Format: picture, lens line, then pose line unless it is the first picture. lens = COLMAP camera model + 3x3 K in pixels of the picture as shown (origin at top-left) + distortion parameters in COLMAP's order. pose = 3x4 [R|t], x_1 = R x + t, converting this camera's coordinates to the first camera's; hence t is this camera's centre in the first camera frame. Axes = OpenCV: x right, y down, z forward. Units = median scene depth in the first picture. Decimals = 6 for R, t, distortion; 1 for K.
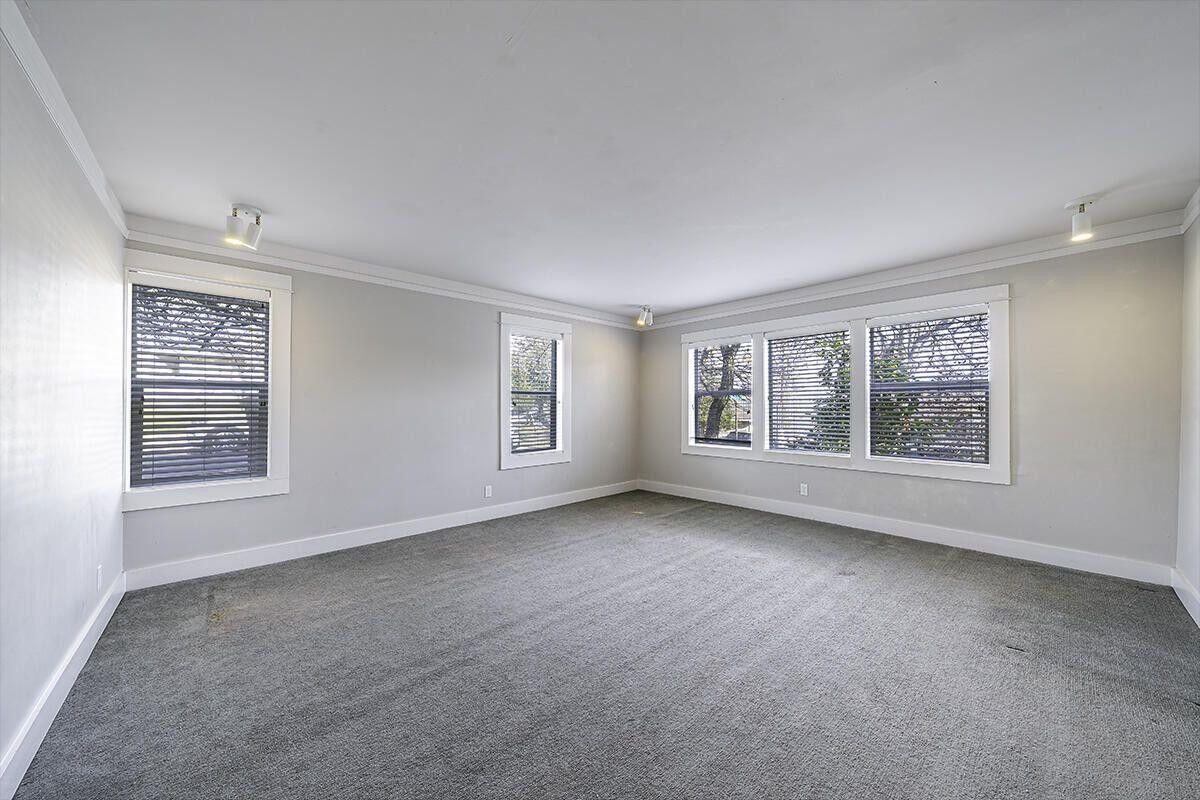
lens RADIAL K [[413.1, 0, 596.8], [0, 413.1, 402.2], [0, 0, 1]] dist [0.000104, -0.000011]
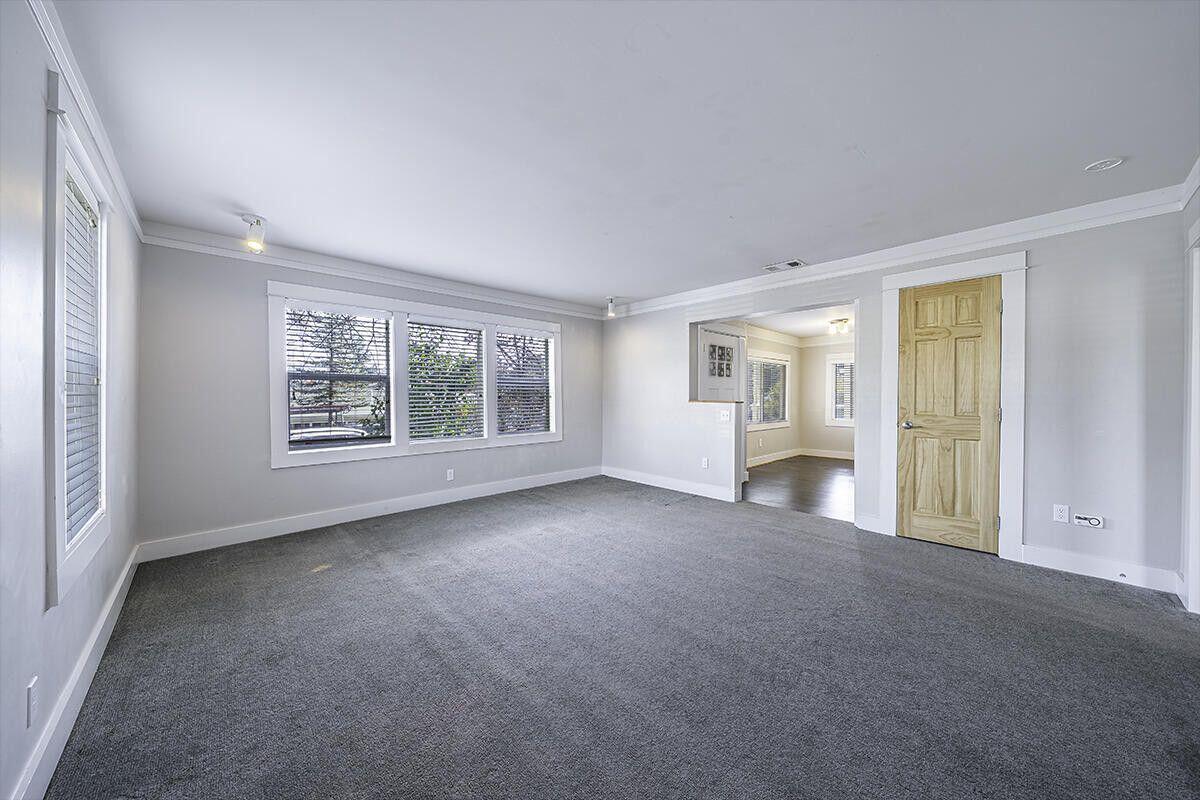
lens RADIAL K [[420.4, 0, 604.5], [0, 420.4, 399.4], [0, 0, 1]] dist [0.000271, 0.000016]
pose [[-0.017507, -0.011848, 0.999777, -0.621751], [-0.011187, 0.999870, 0.011653, 0.003443], [-0.999784, -0.010981, -0.017638, 0.693395]]
